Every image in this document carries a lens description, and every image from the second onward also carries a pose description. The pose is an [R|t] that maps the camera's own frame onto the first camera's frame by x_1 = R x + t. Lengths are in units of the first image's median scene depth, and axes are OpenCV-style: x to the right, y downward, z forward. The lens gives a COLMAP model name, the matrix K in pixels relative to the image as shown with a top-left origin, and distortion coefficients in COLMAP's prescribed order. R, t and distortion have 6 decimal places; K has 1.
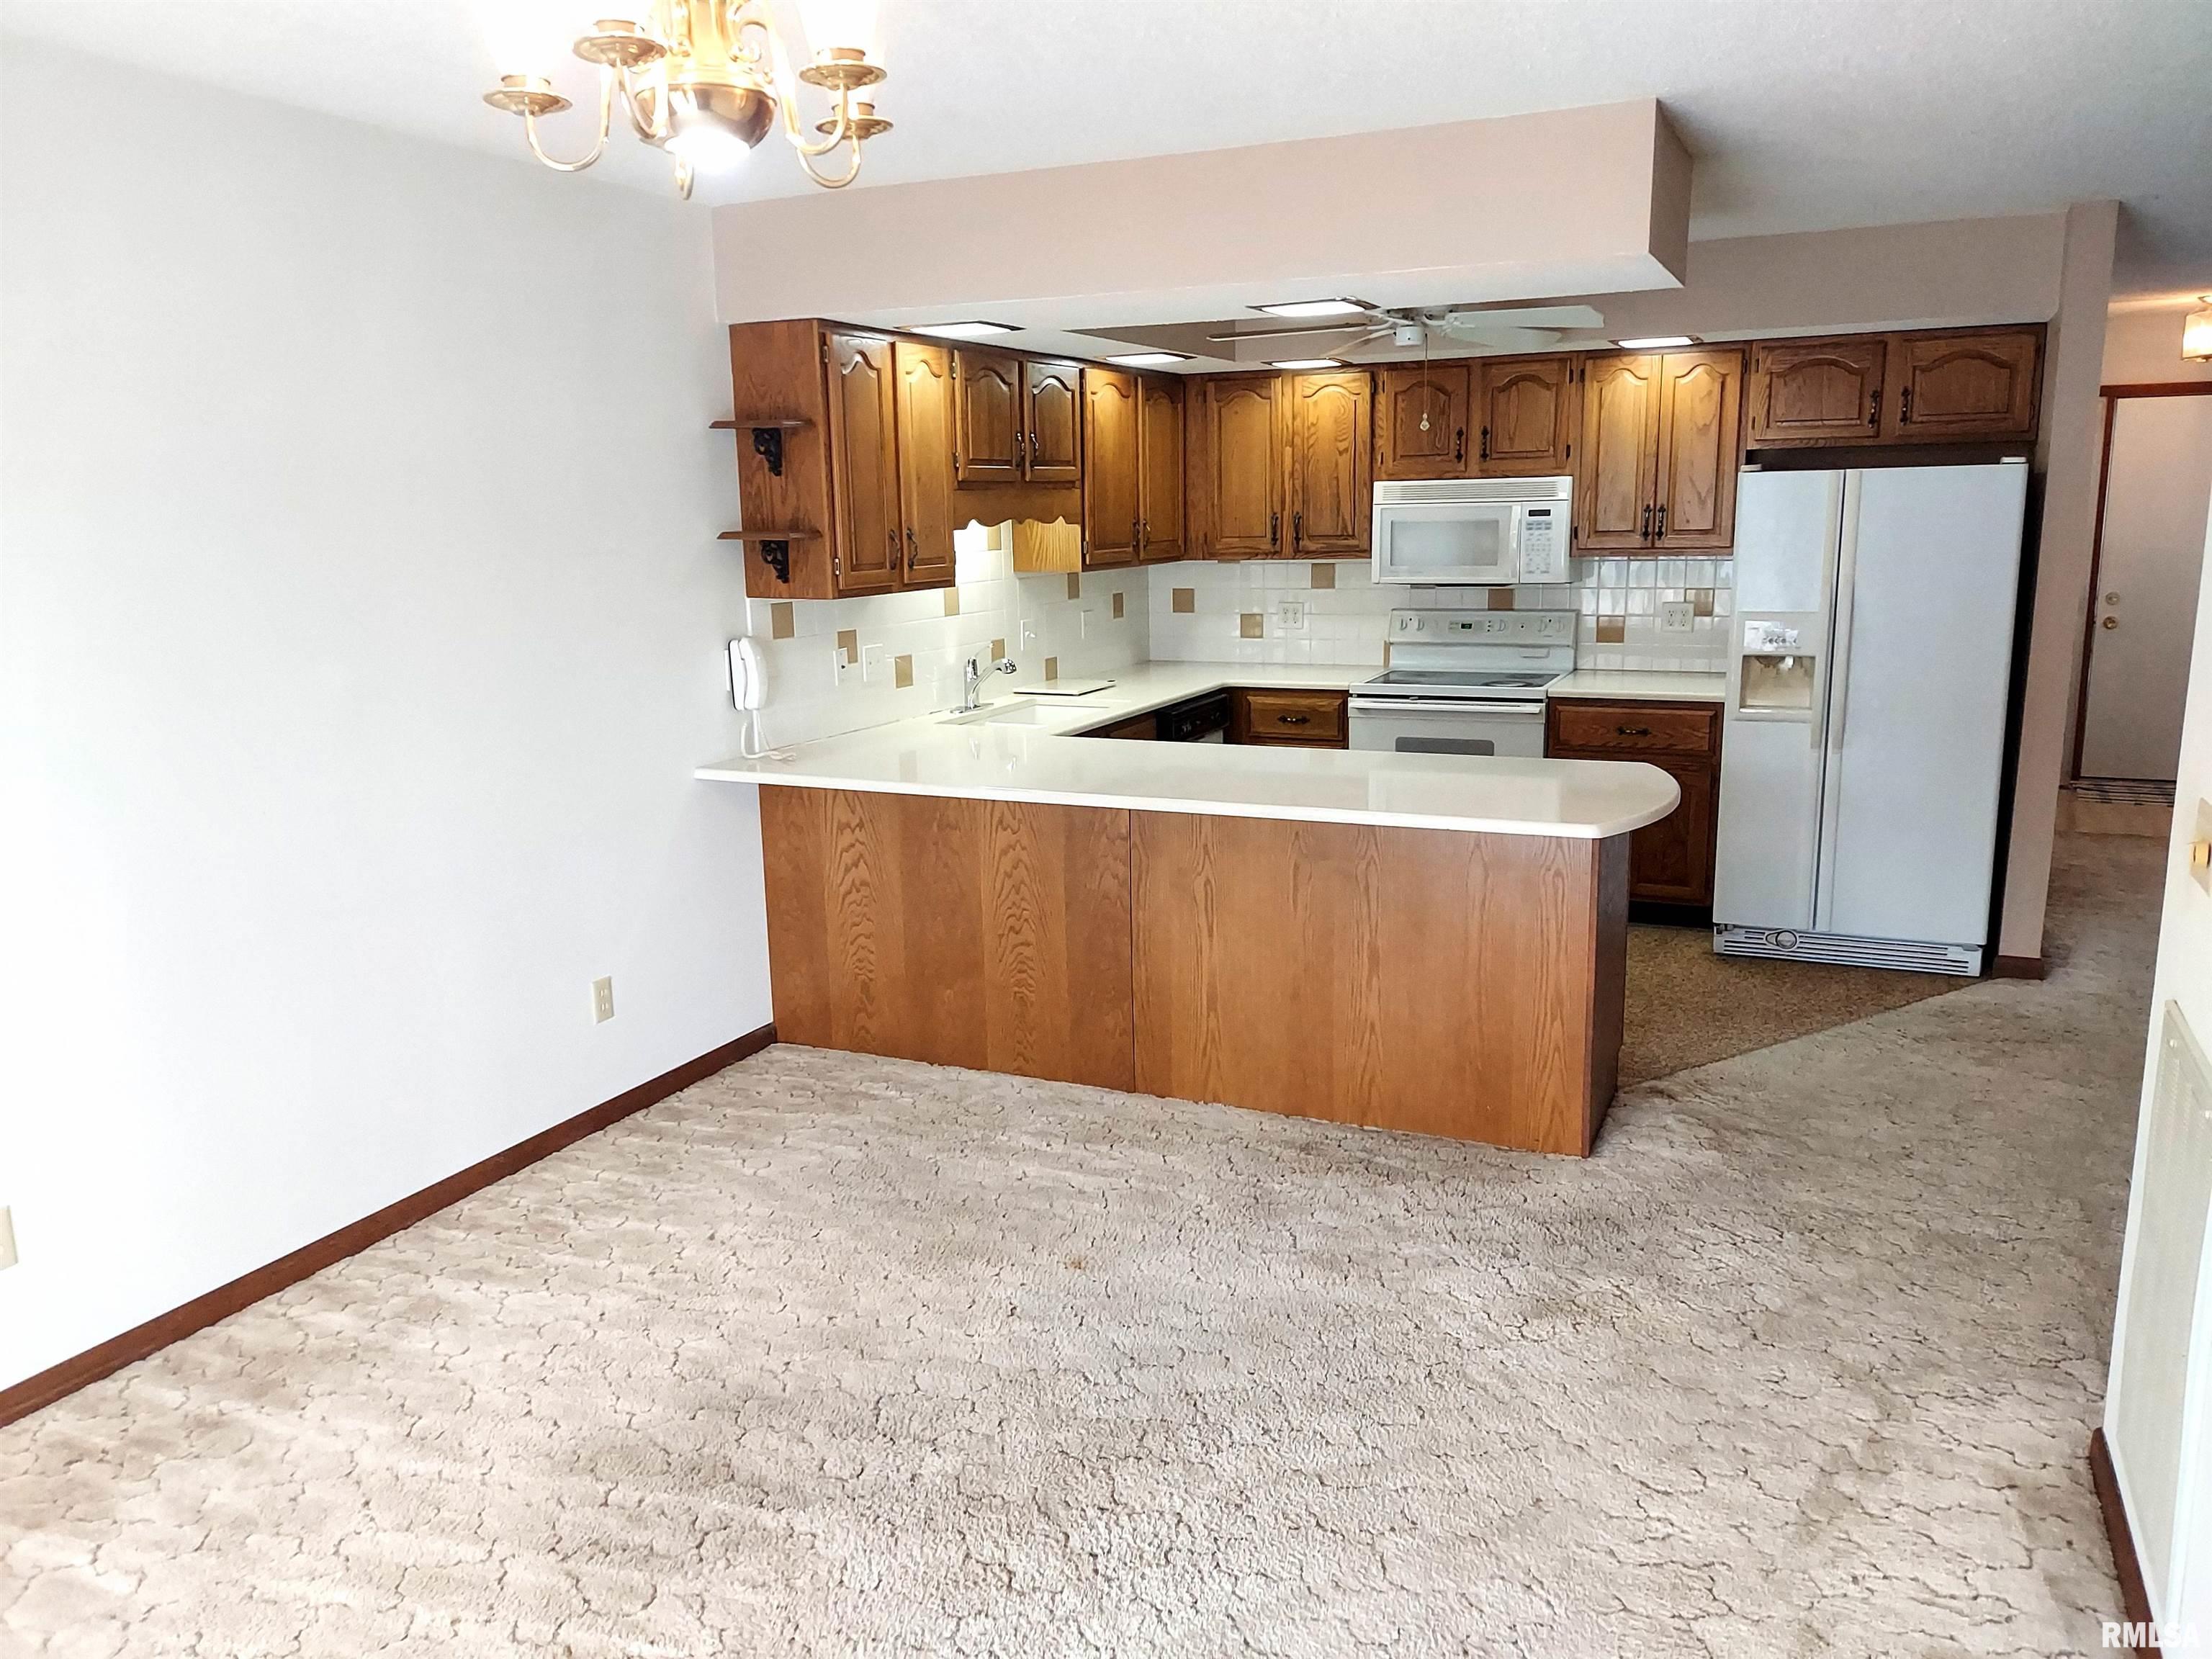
lens RADIAL K [[1620.6, 0, 1115.3], [0, 1620.6, 831.0], [0, 0, 1]] dist [0.053463, -0.046833]
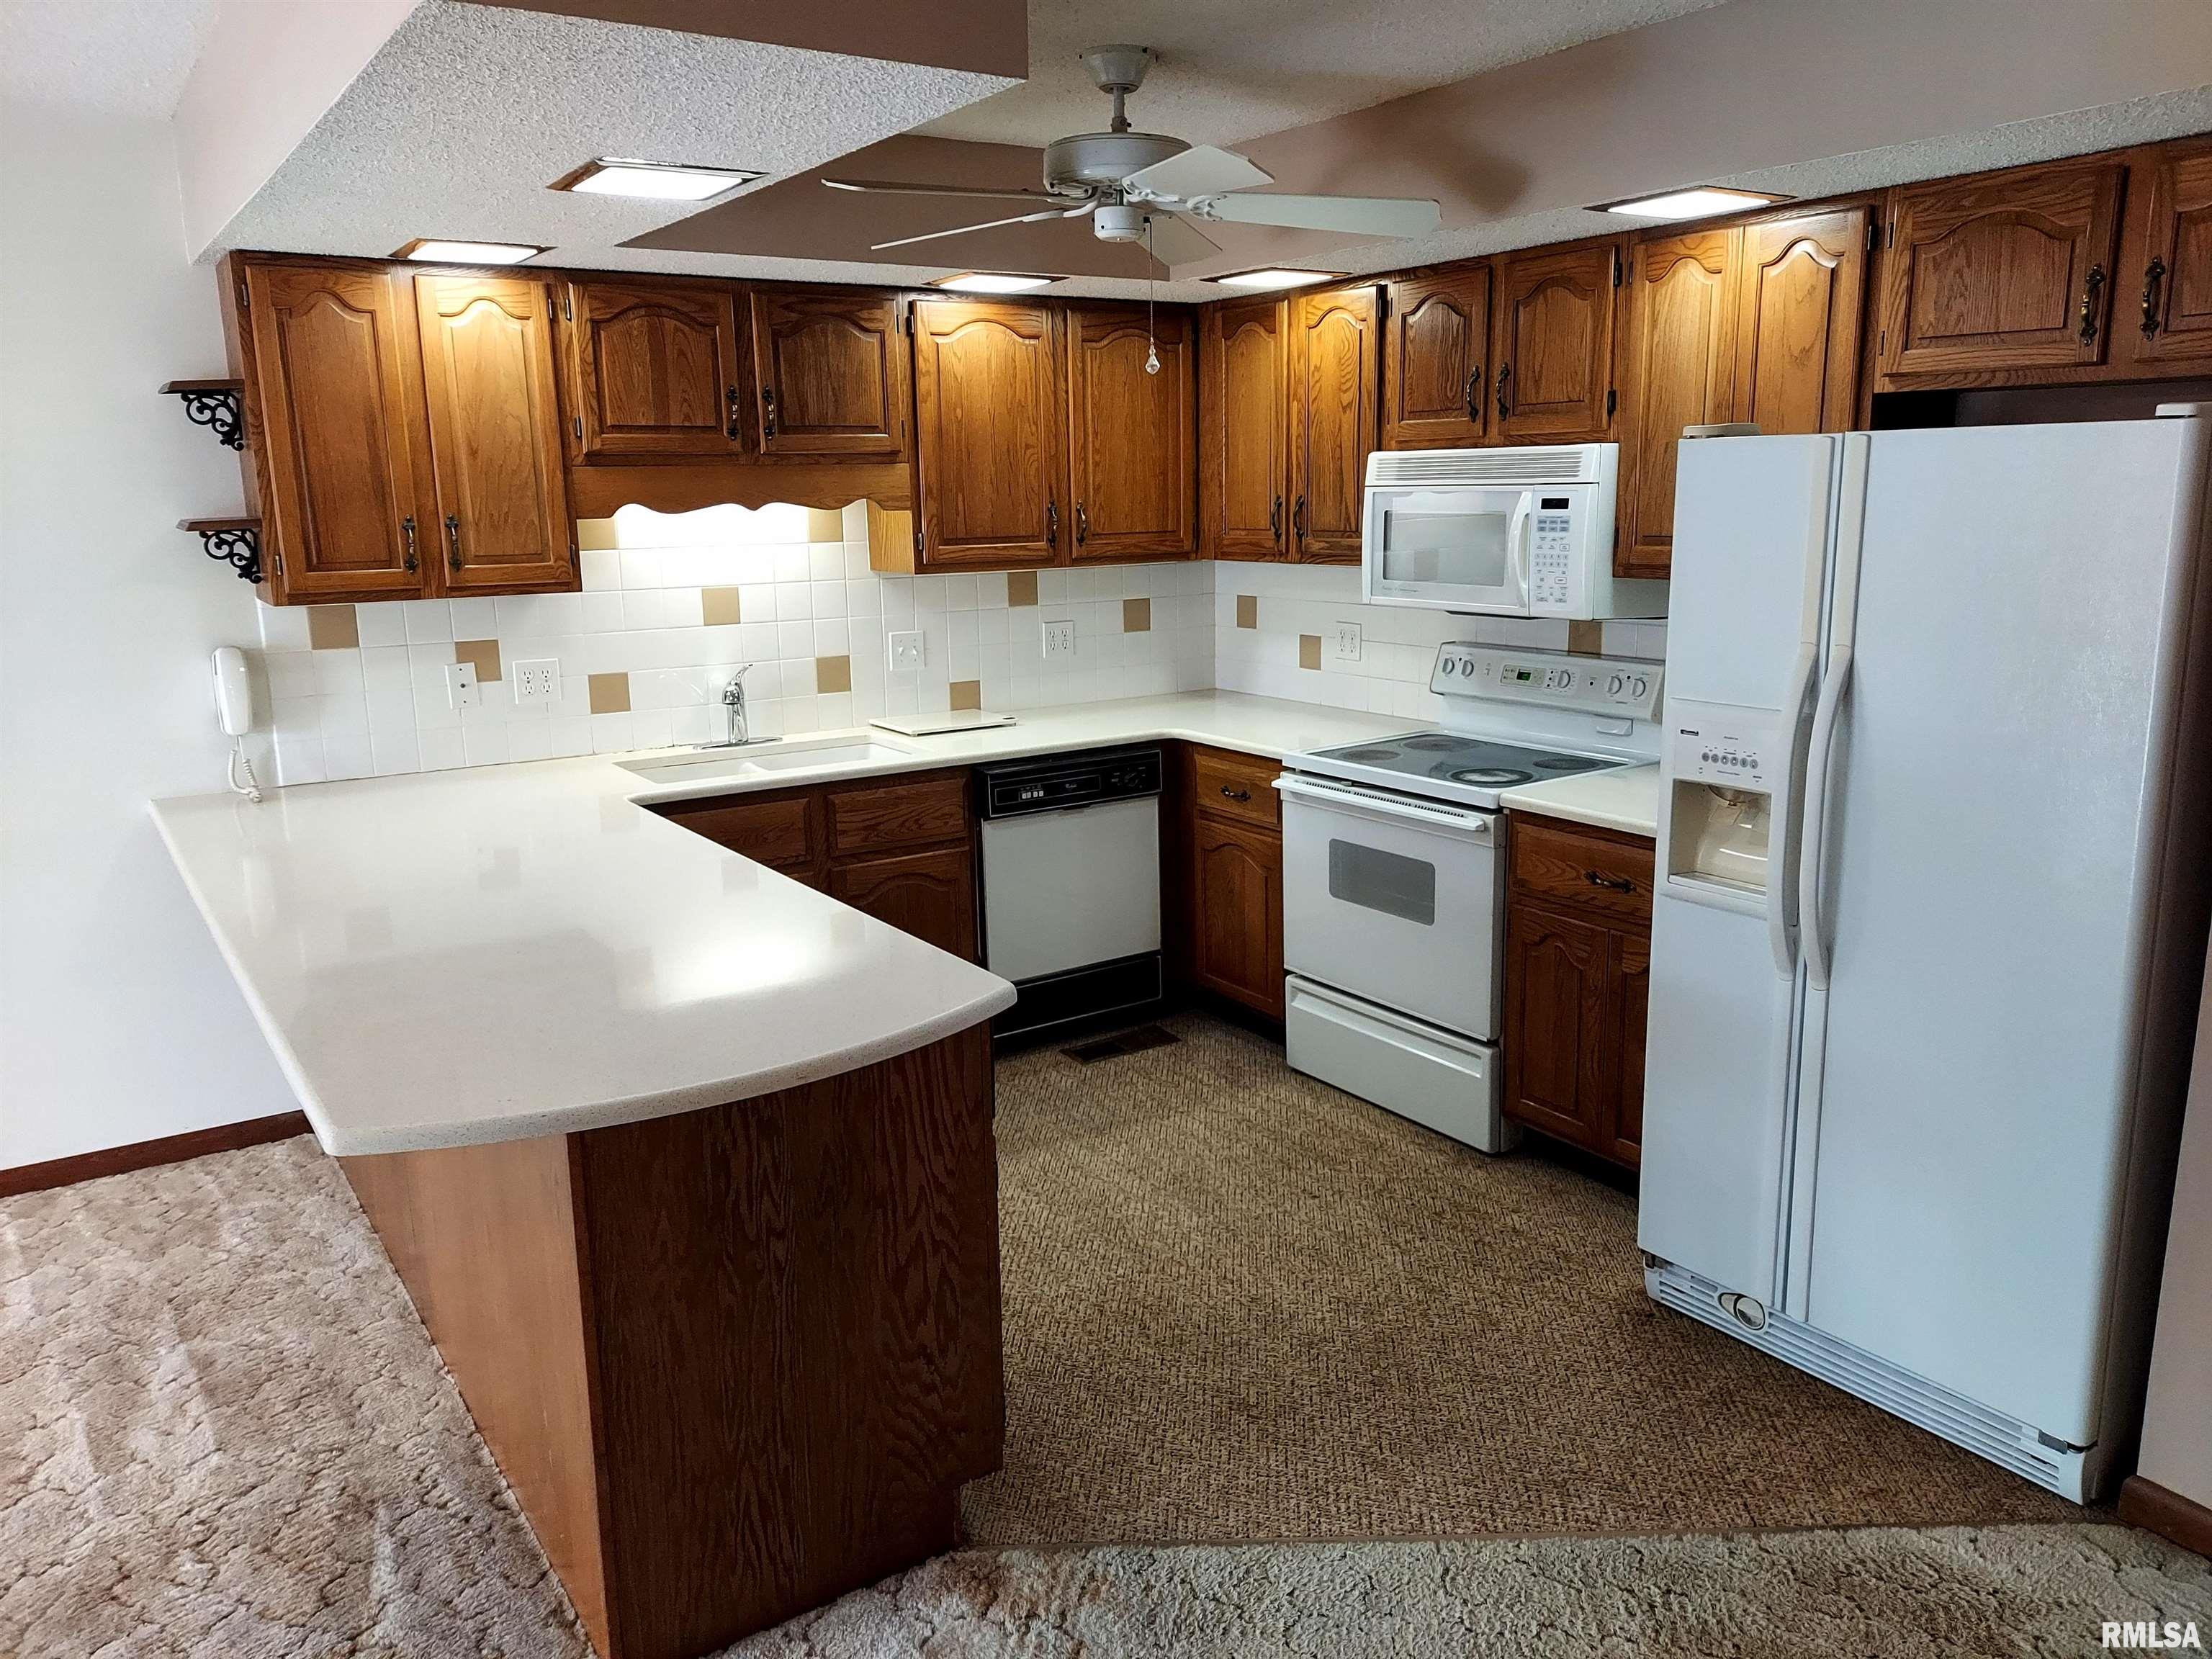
lens RADIAL K [[1620.6, 0, 1119.7], [0, 1620.6, 820.7], [0, 0, 1]] dist [0.053463, -0.046833]
pose [[0.855906, 0.111961, -0.504866, 0.514228], [-0.103569, 0.993614, 0.044766, -0.101544], [0.506654, 0.013973, 0.862036, 0.454412]]
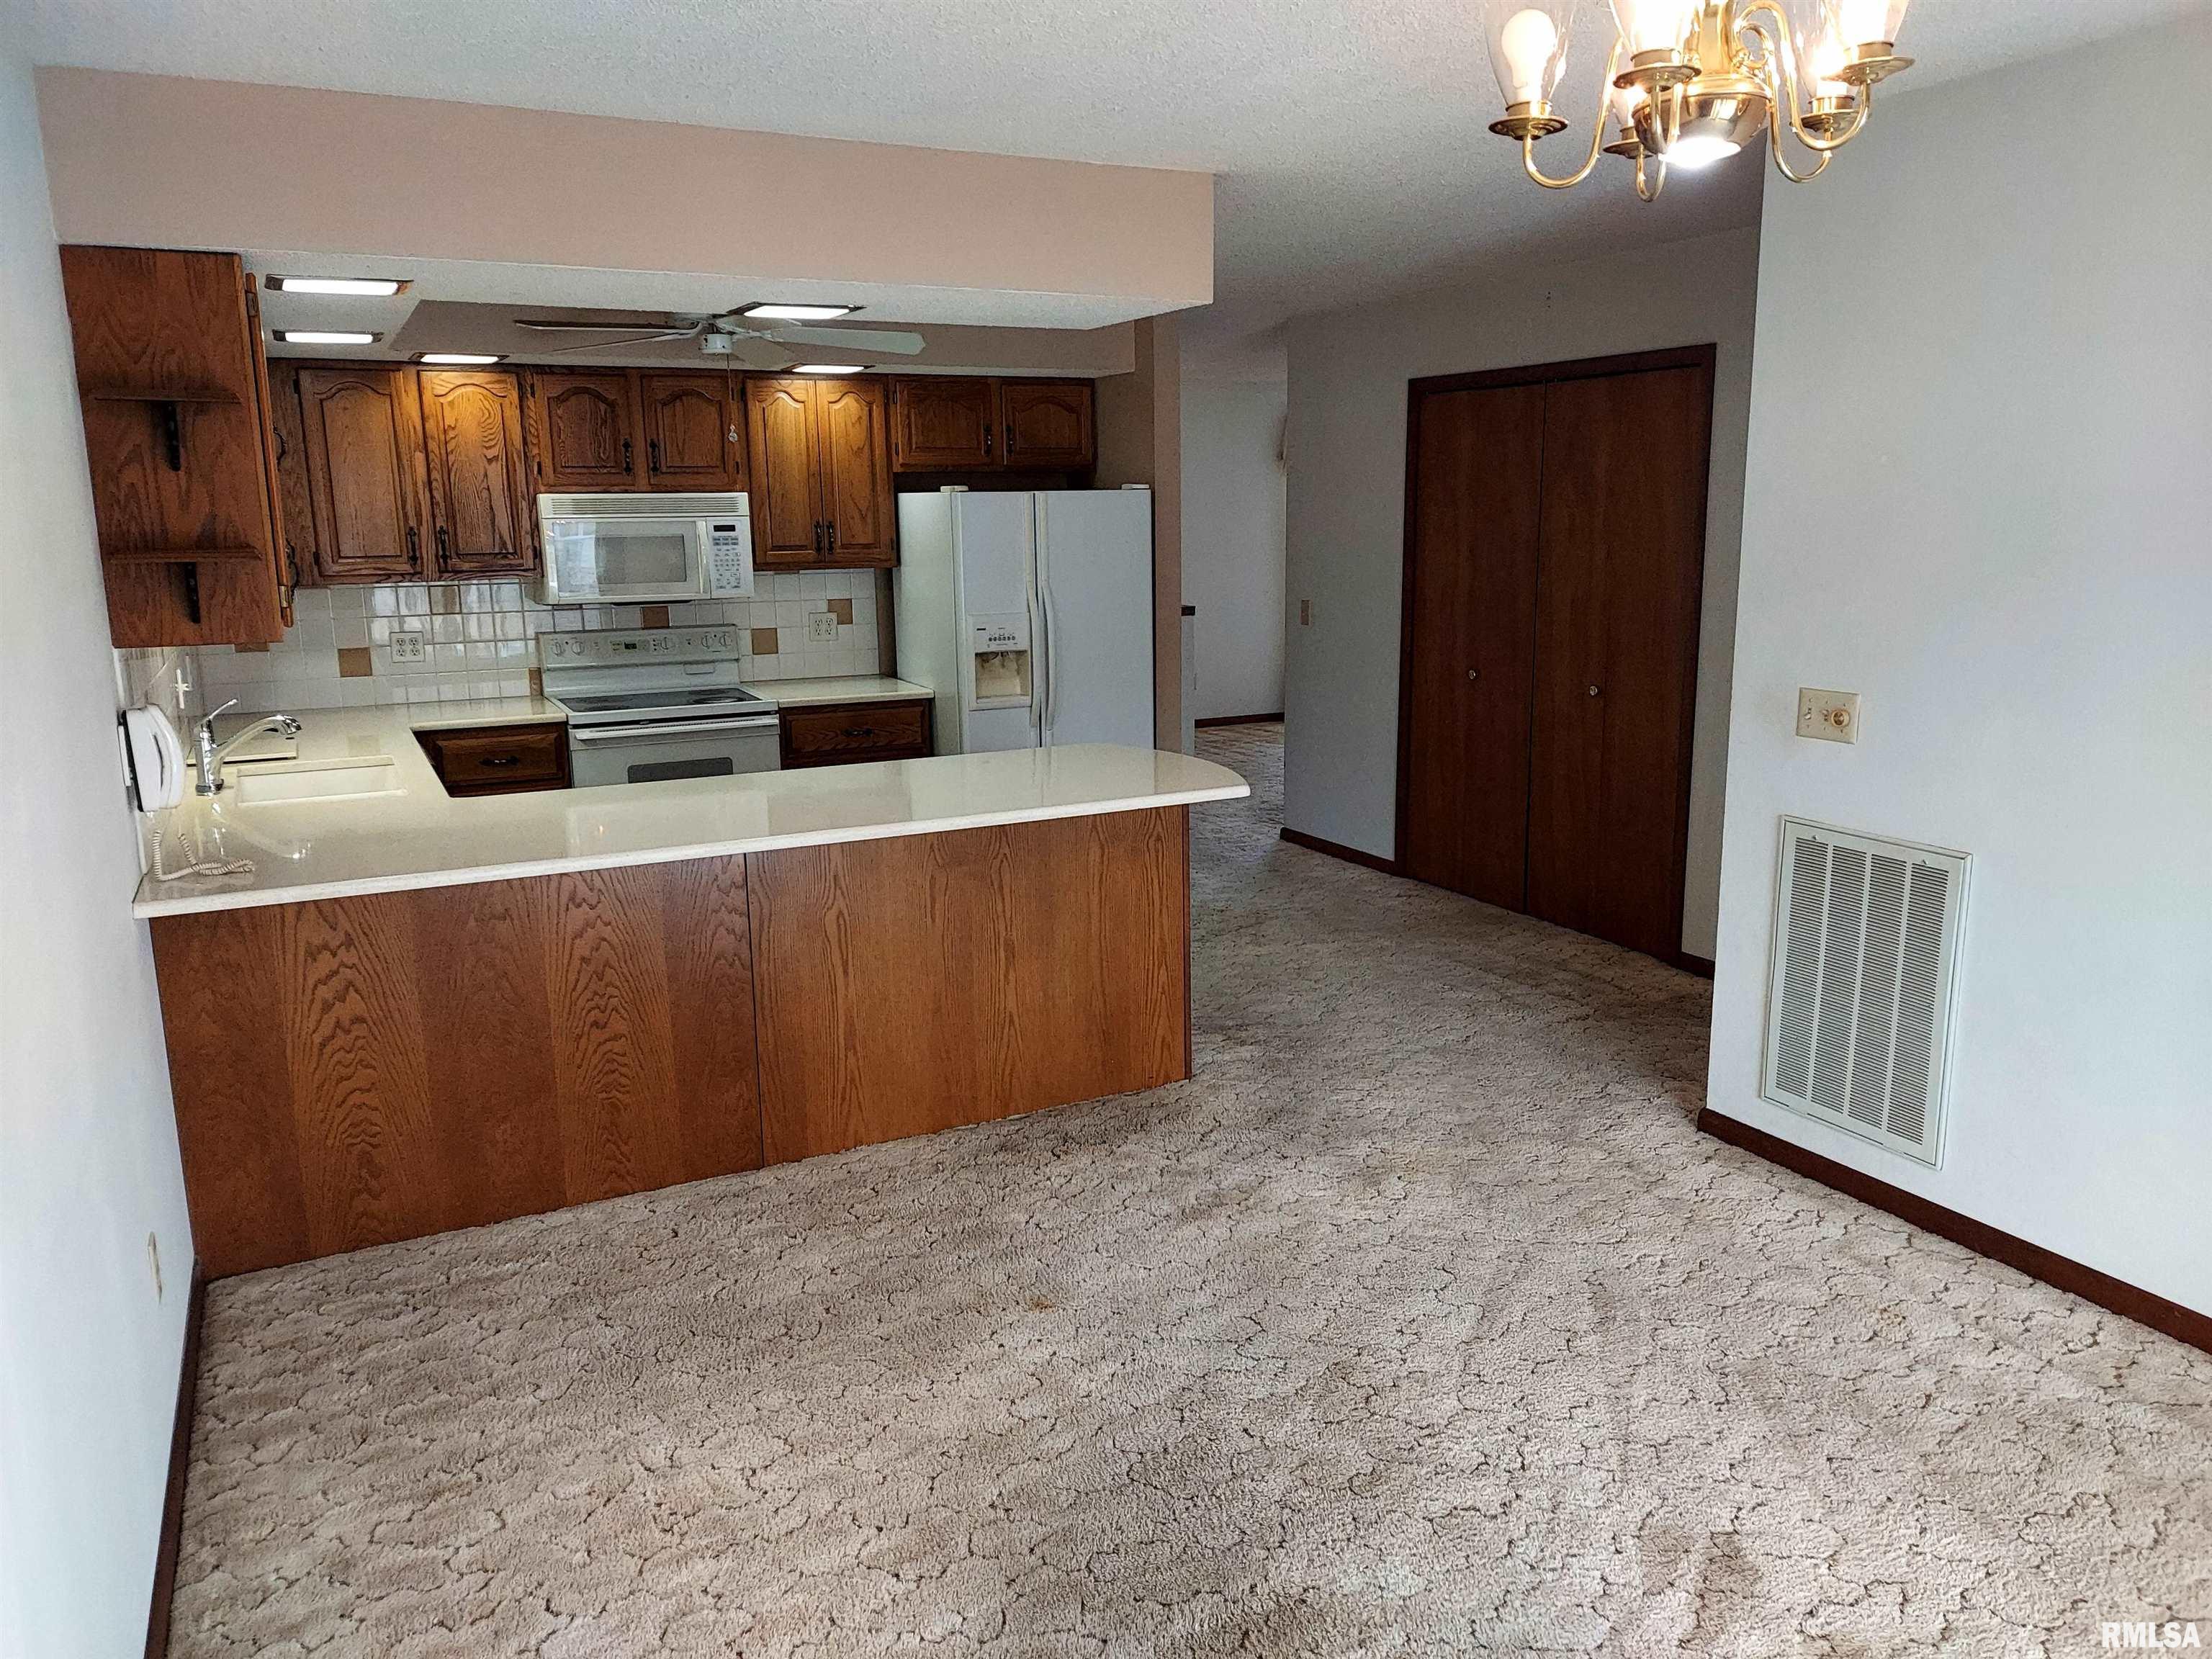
lens RADIAL K [[1620.6, 0, 1138.6], [0, 1620.6, 829.3], [0, 0, 1]] dist [0.053463, -0.046833]
pose [[0.612448, -0.147539, 0.776620, -0.453091], [0.160453, 0.985180, 0.060626, -0.037586], [-0.774056, 0.087481, 0.627045, 0.219812]]
